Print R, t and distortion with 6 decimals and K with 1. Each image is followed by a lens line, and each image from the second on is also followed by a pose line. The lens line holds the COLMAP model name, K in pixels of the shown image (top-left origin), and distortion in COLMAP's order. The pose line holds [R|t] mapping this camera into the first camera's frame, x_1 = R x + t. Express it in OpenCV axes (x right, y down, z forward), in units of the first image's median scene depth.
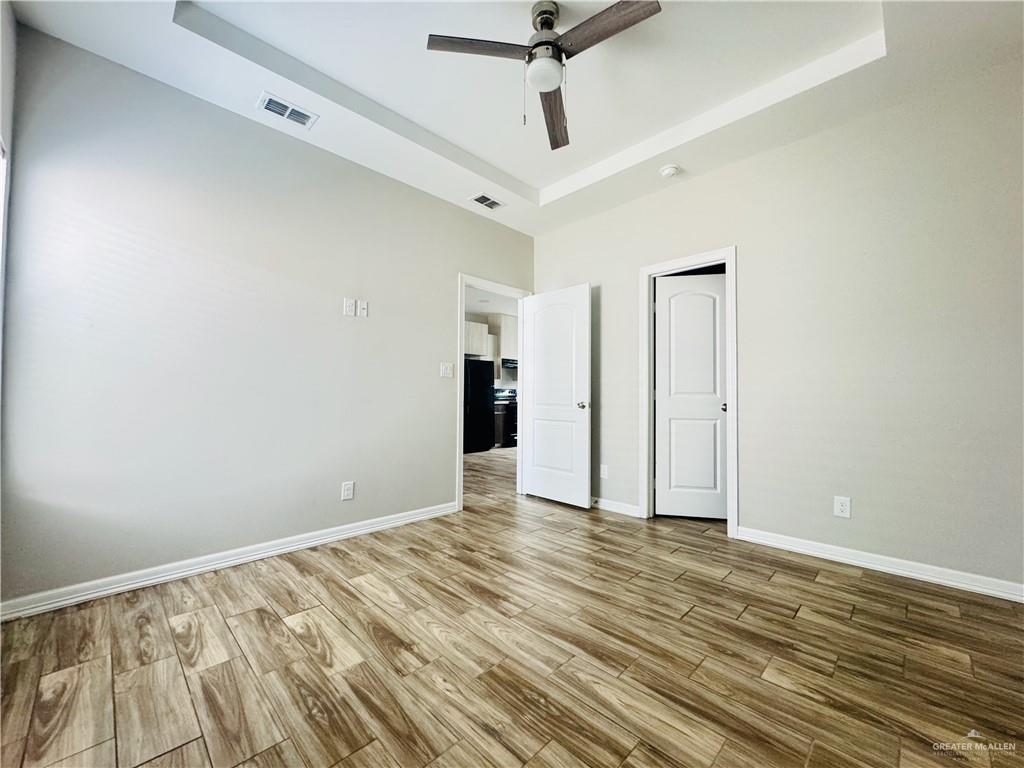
lens RADIAL K [[408.6, 0, 512.0], [0, 408.6, 384.0], [0, 0, 1]] dist [-0.000696, 0.000048]
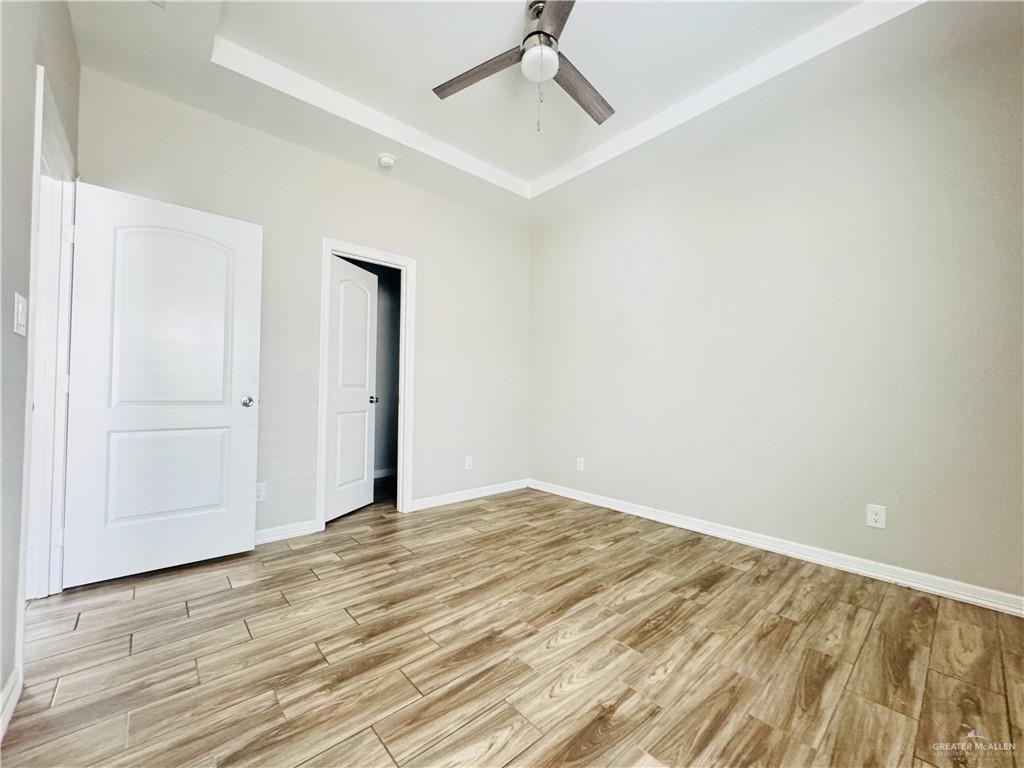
lens RADIAL K [[408.6, 0, 512.0], [0, 408.6, 384.0], [0, 0, 1]] dist [-0.000696, 0.000048]
pose [[0.058394, 0.015124, 0.998179, -0.921083], [-0.038341, 0.999181, -0.012896, 0.029785], [-0.997557, -0.037518, 0.058926, 1.010014]]
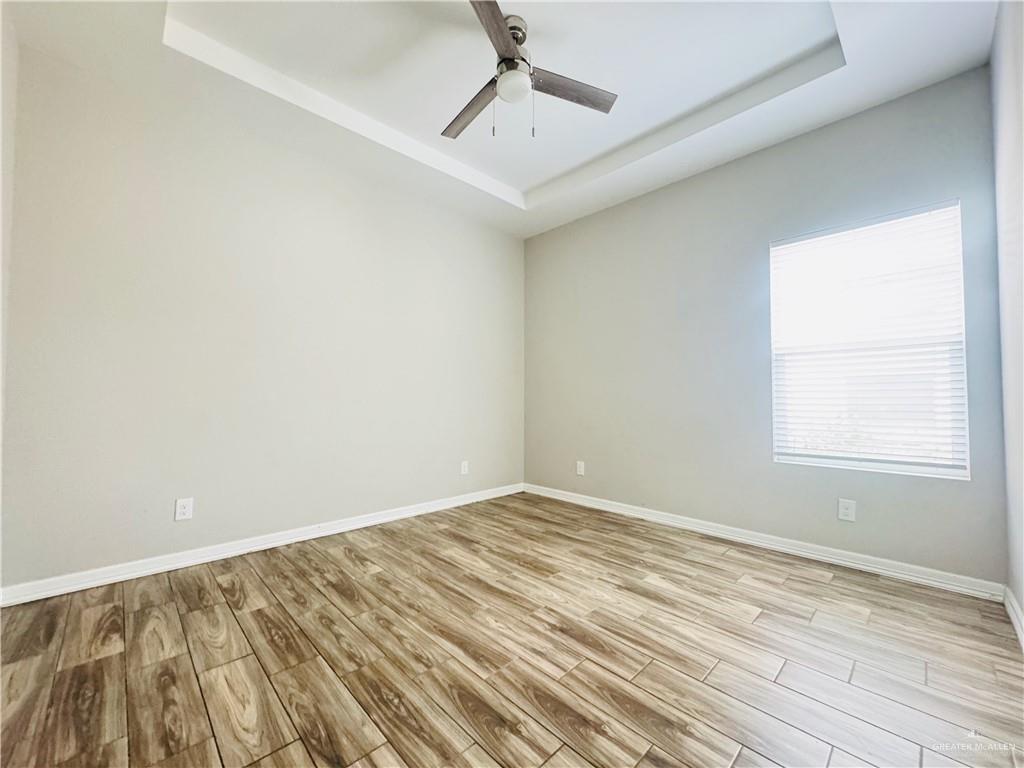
lens RADIAL K [[408.6, 0, 512.0], [0, 408.6, 384.0], [0, 0, 1]] dist [-0.000696, 0.000048]
pose [[-0.999856, -0.006528, 0.015673, 0.067332], [-0.007478, 0.998090, -0.061329, 0.065678], [-0.015243, -0.061437, -0.997995, 2.051794]]
